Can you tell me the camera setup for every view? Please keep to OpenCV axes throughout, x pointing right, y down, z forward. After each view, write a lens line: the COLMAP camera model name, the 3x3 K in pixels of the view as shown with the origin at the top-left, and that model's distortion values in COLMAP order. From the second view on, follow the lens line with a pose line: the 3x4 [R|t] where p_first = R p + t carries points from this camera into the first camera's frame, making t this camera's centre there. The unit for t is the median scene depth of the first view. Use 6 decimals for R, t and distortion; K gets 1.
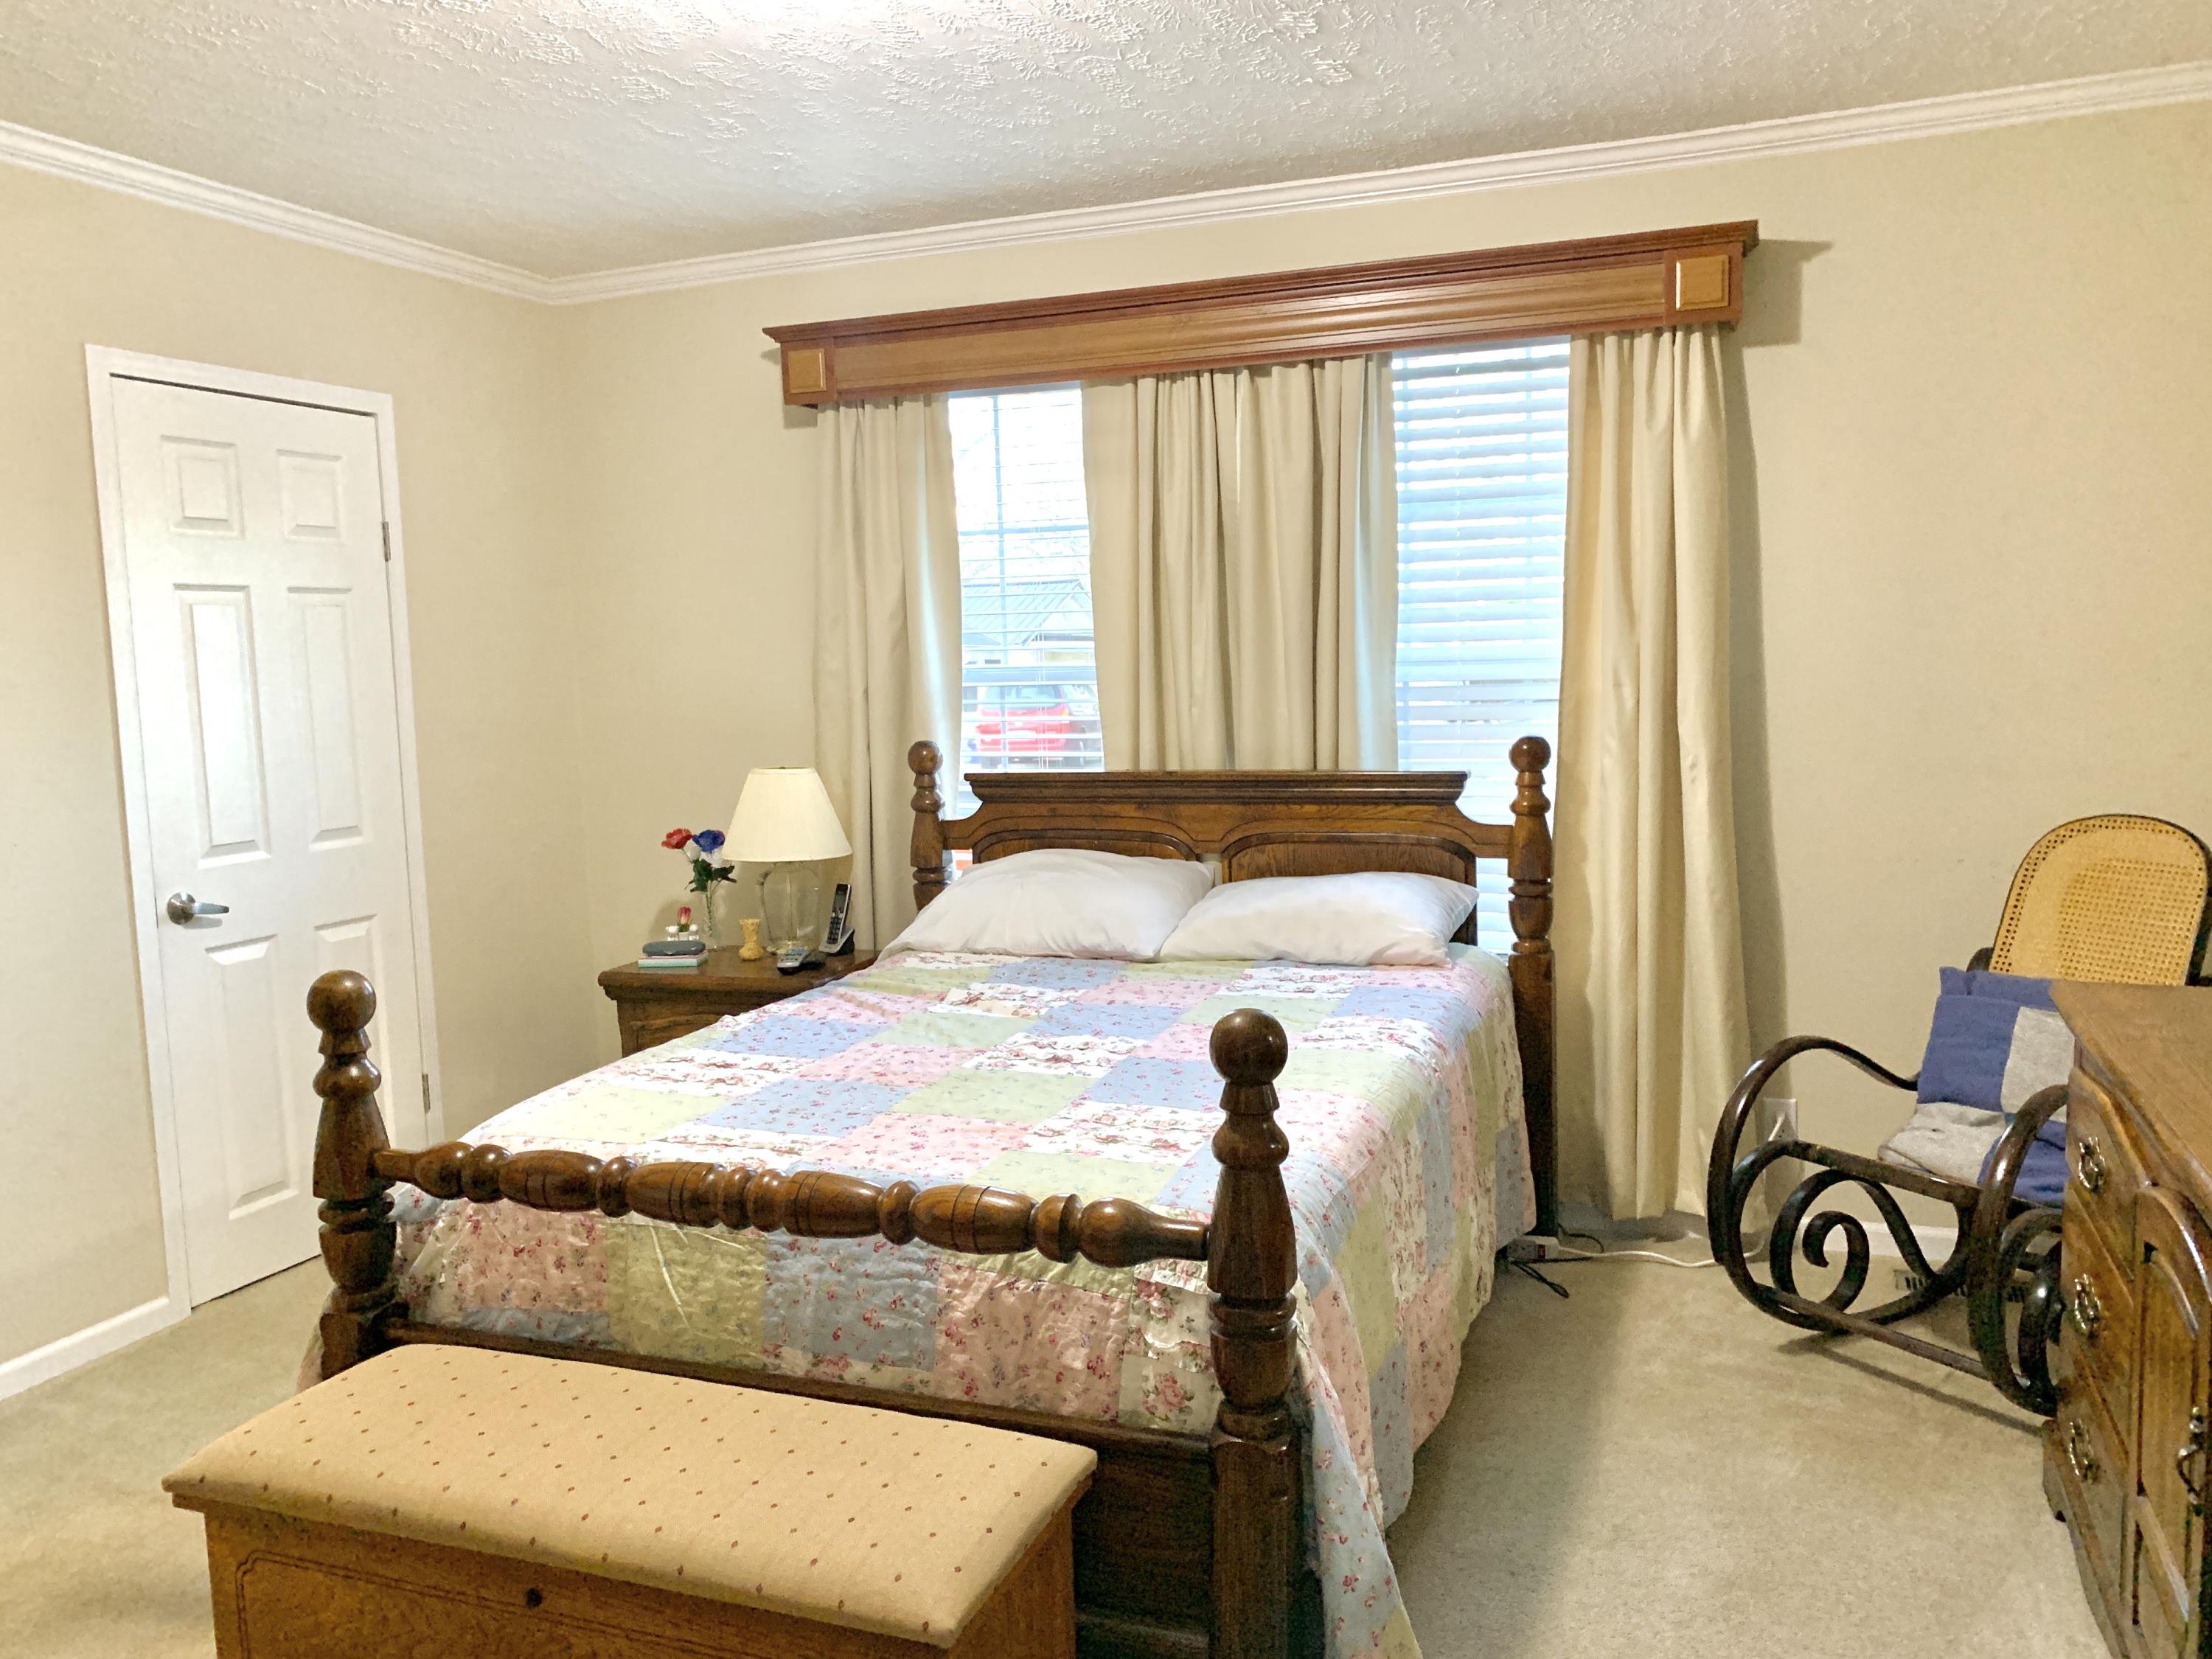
lens RADIAL K [[1704.6, 0, 1106.0], [0, 1704.6, 829.5], [0, 0, 1]] dist [-0.007400, -0.003763]
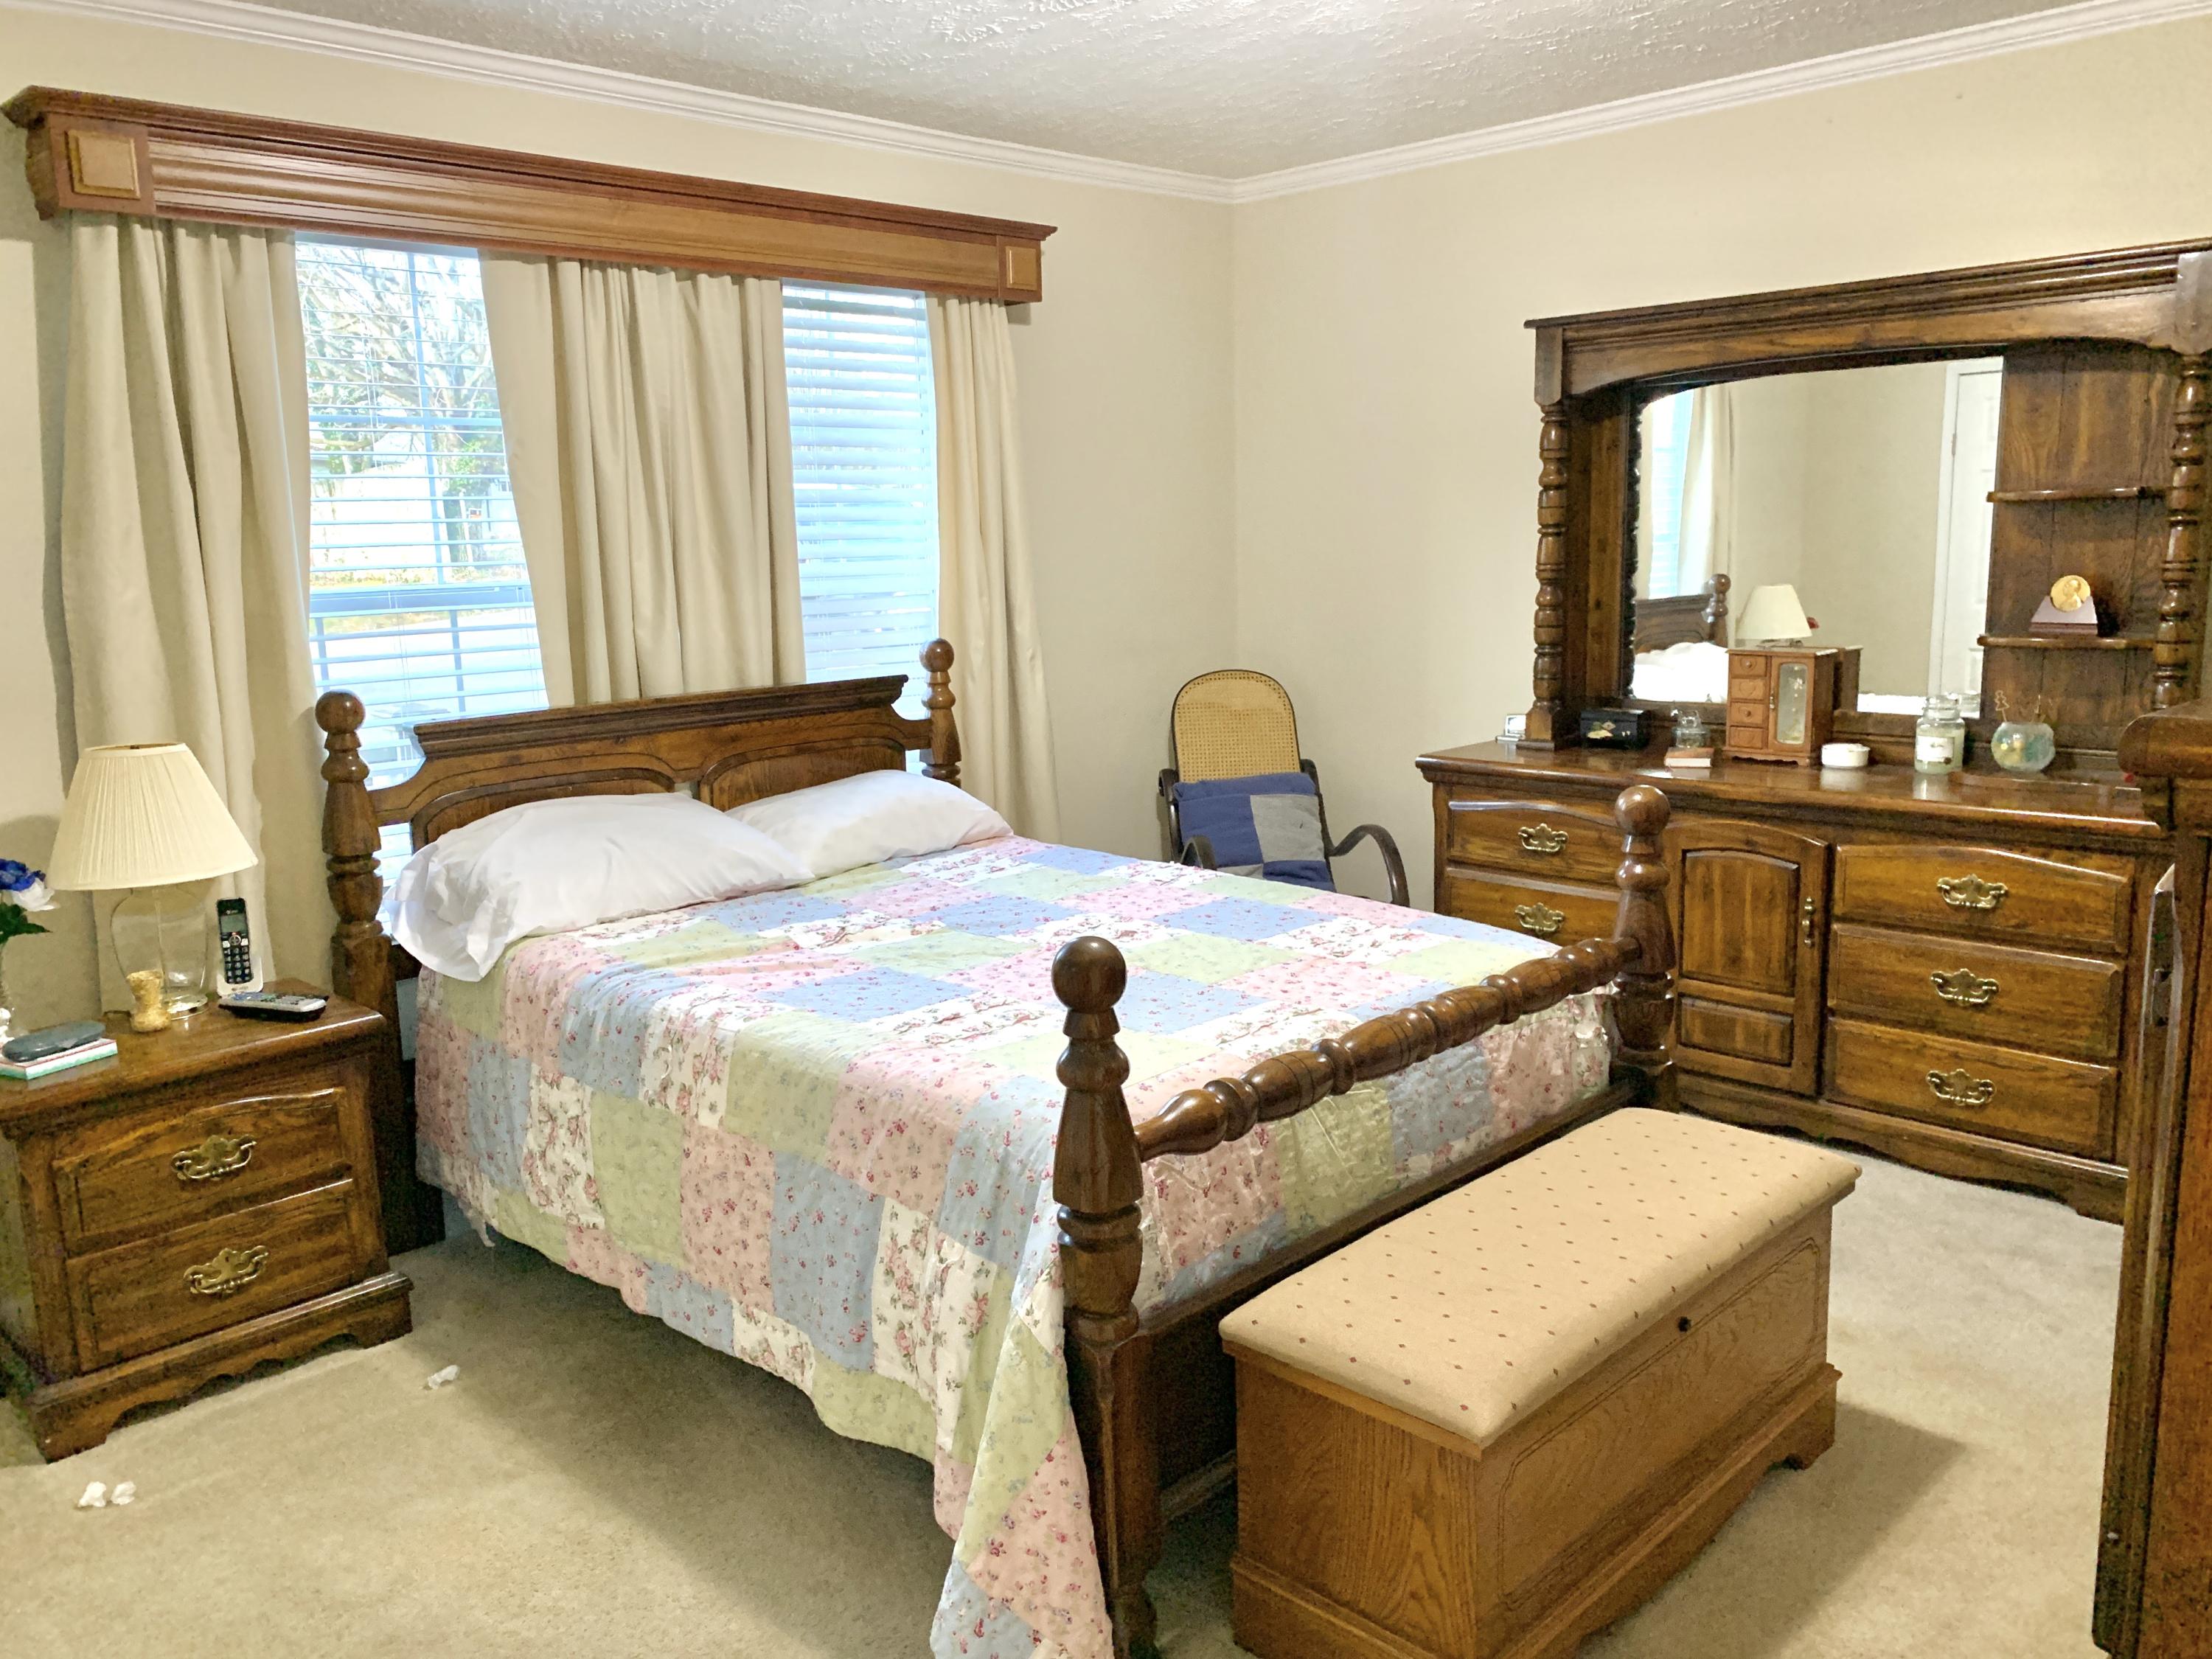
lens RADIAL K [[1714.9, 0, 1106.0], [0, 1714.9, 829.5], [0, 0, 1]] dist [0.046712, 0.001154]
pose [[0.405462, -0.141879, 0.903034, -0.772358], [0.112756, 0.988100, 0.104617, -0.036643], [-0.907131, 0.059404, 0.416635, 0.411000]]
